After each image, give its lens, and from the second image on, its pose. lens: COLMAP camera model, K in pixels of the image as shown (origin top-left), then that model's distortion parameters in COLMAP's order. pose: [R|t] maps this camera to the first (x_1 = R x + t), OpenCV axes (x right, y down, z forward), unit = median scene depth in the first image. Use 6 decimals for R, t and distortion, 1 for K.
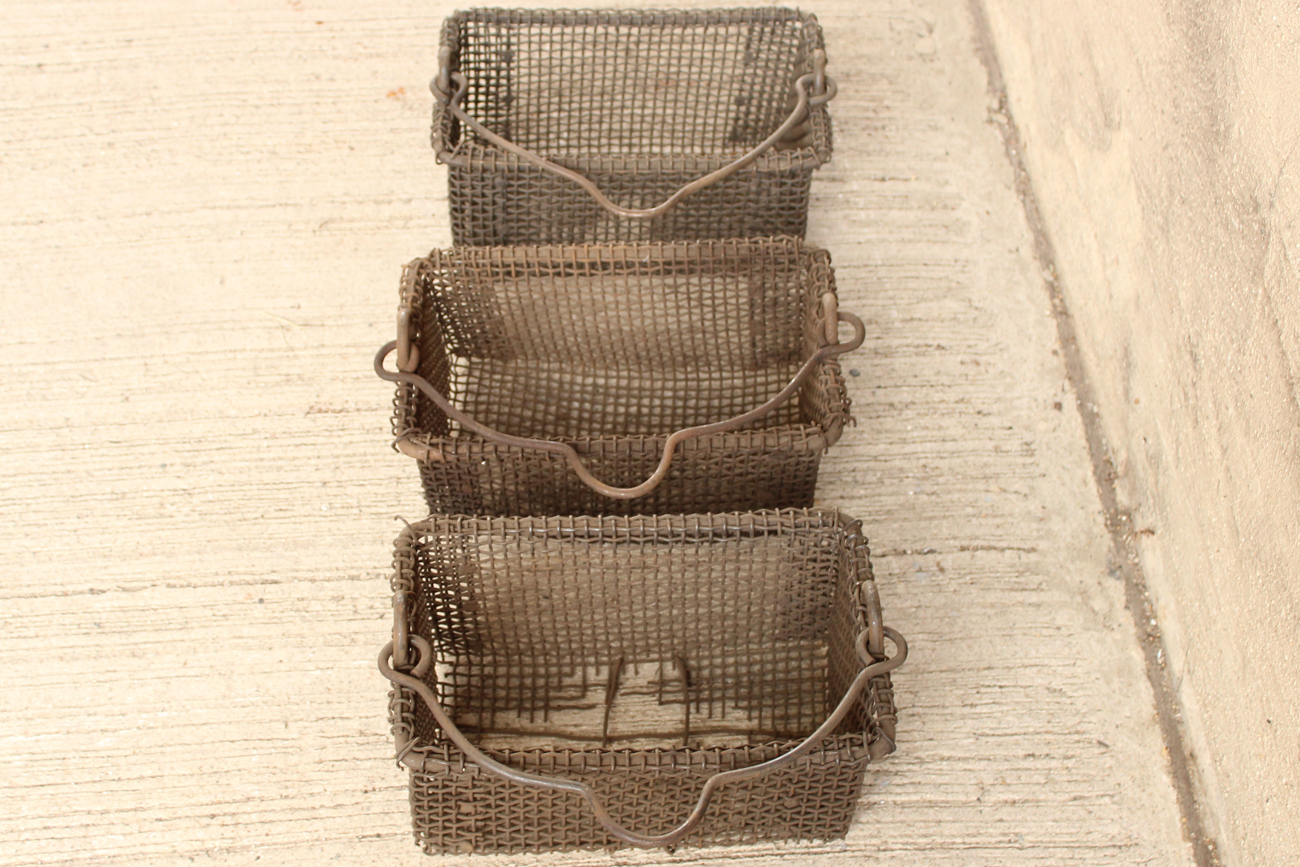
lens RADIAL K [[2116.6, 0, 652.7], [0, 2116.6, 433.7], [0, 0, 1]] dist [-0.052339, 0.000000]
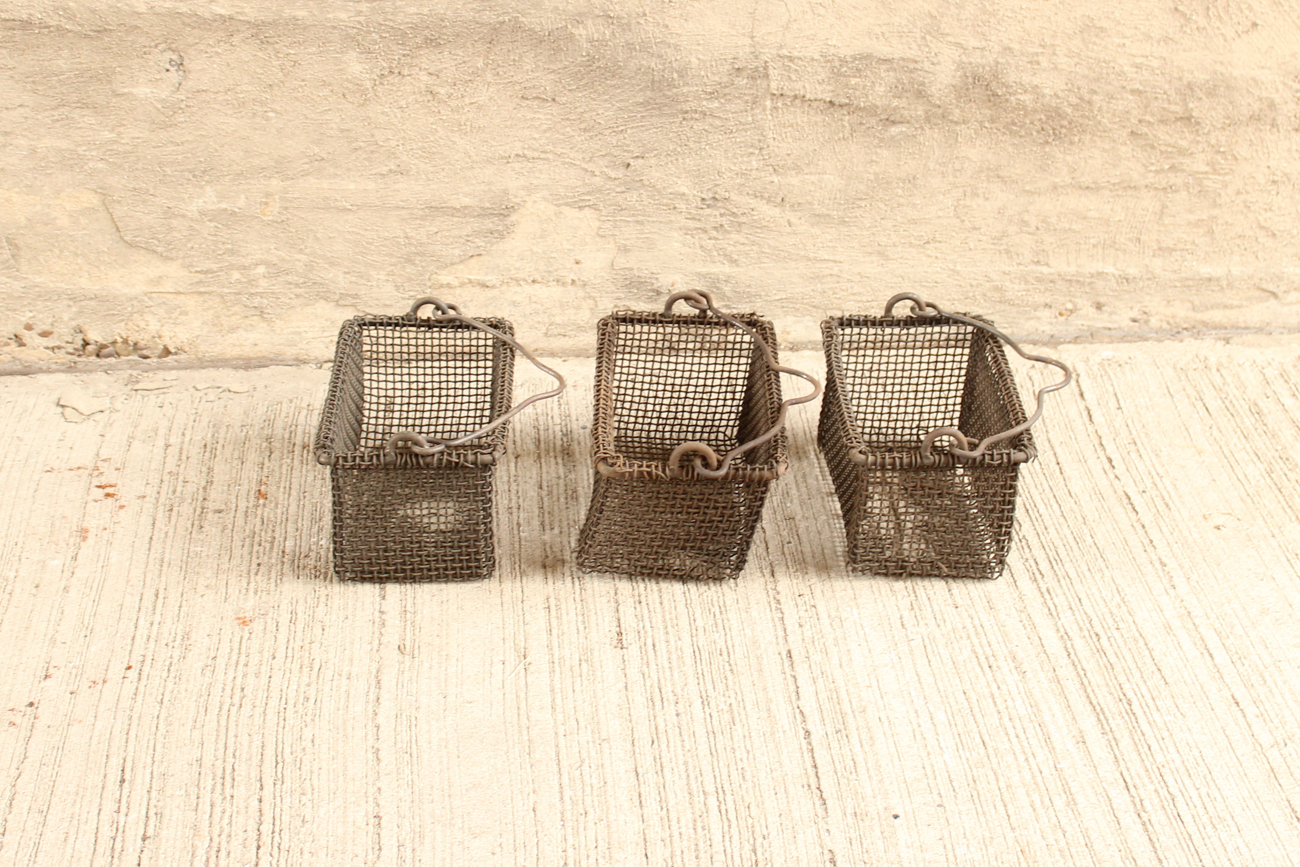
lens RADIAL K [[2116.6, 0, 652.0], [0, 2116.6, 436.5], [0, 0, 1]] dist [-0.052339, 0.000000]
pose [[0.025013, -0.539661, 0.841511, -1.246015], [0.763104, 0.554087, 0.332654, -0.523555], [-0.645791, 0.633840, 0.425677, 0.396471]]
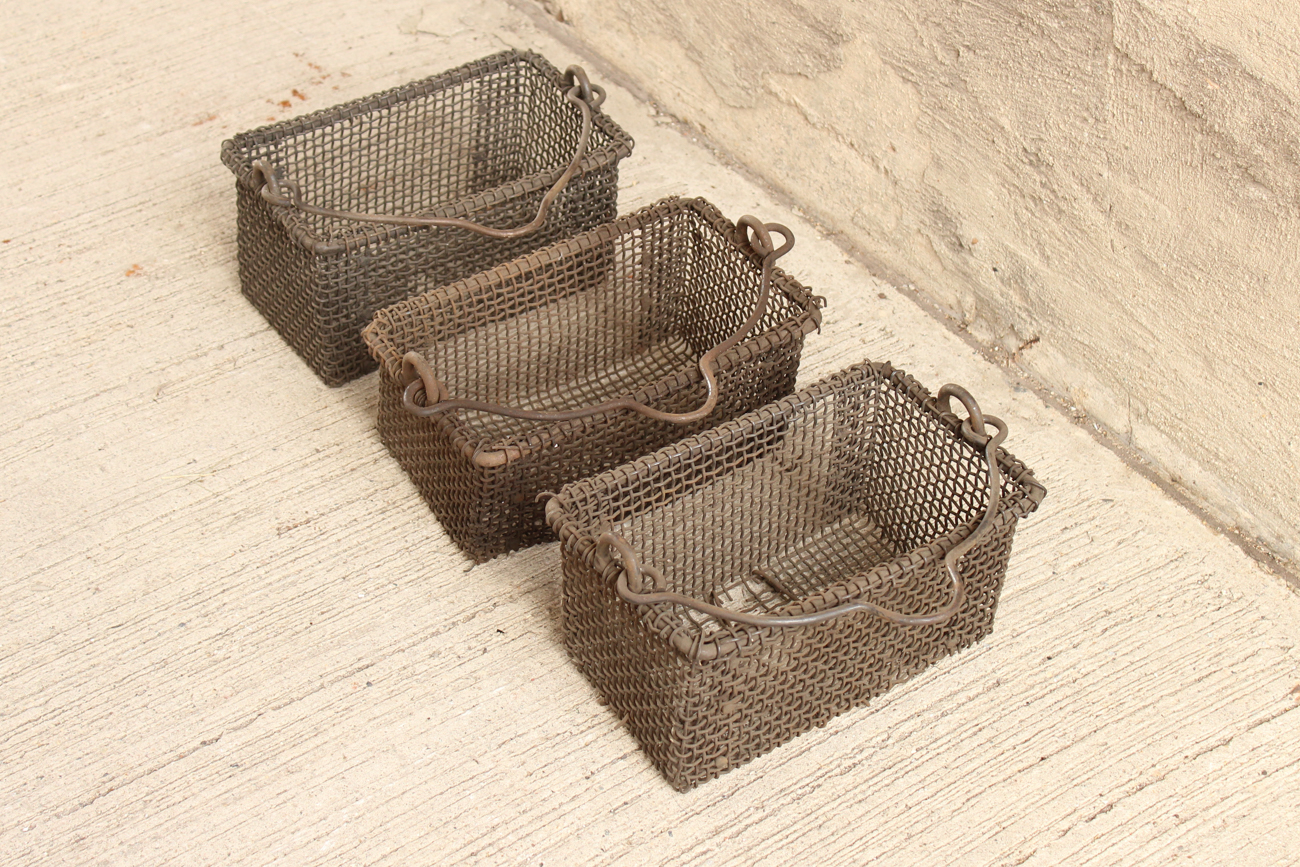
lens RADIAL K [[2397.7, 0, 651.4], [0, 2397.7, 429.4], [0, 0, 1]] dist [0.009185, 0.000000]
pose [[0.849566, -0.336672, 0.406067, -0.487702], [0.399526, 0.913344, -0.078623, 0.110852], [-0.344409, 0.229030, 0.910455, -0.098885]]
